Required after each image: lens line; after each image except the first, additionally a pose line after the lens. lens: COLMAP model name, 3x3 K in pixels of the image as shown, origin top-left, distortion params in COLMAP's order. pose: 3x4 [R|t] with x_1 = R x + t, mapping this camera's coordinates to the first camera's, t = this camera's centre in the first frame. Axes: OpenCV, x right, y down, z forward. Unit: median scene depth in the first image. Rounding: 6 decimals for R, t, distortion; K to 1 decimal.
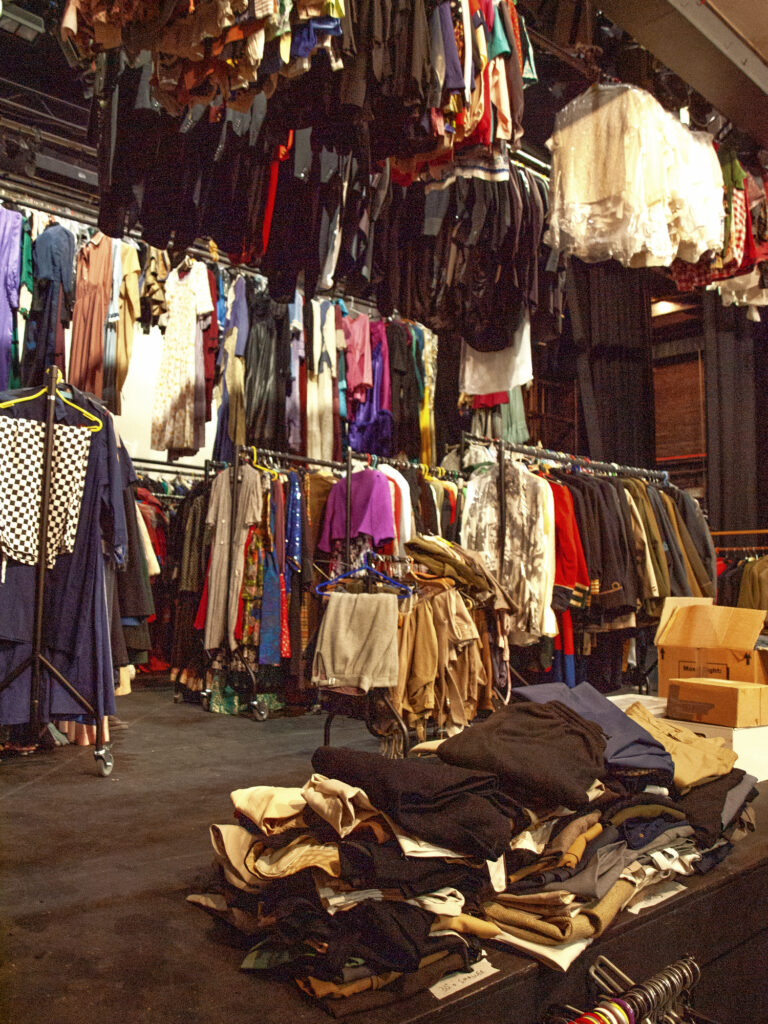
lens RADIAL K [[870.7, 0, 384.0], [0, 870.7, 512.0], [0, 0, 1]] dist [-0.098702, 0.101285]
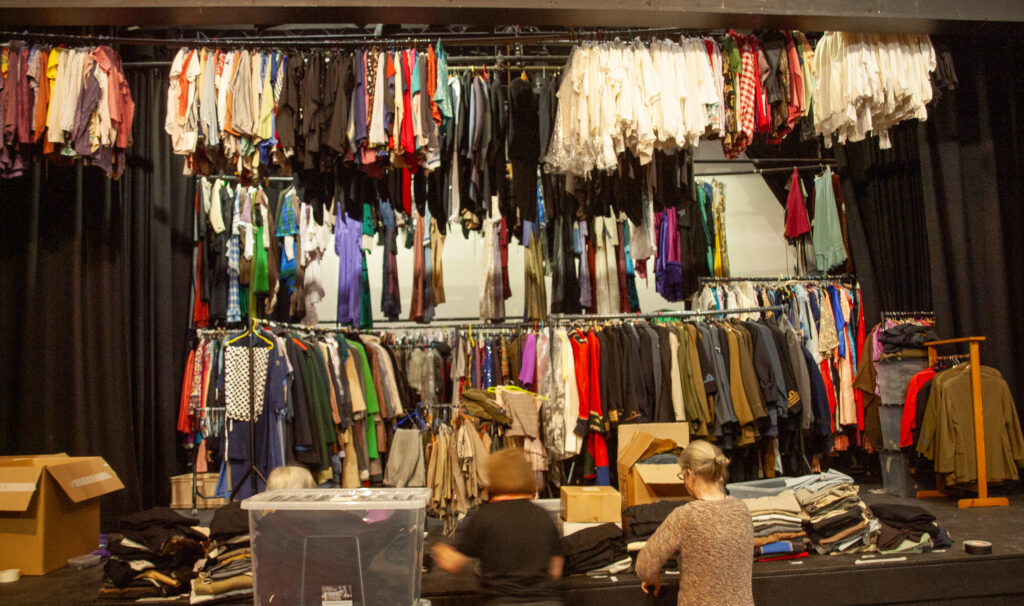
lens RADIAL K [[810.7, 0, 512.0], [0, 810.7, 303.0], [0, 0, 1]] dist [-0.043778, -0.000741]
pose [[0.813022, -0.113529, -0.571057, 0.804197], [0.099307, 0.993473, -0.056123, -0.029903], [0.573701, -0.011081, 0.818990, -0.110704]]
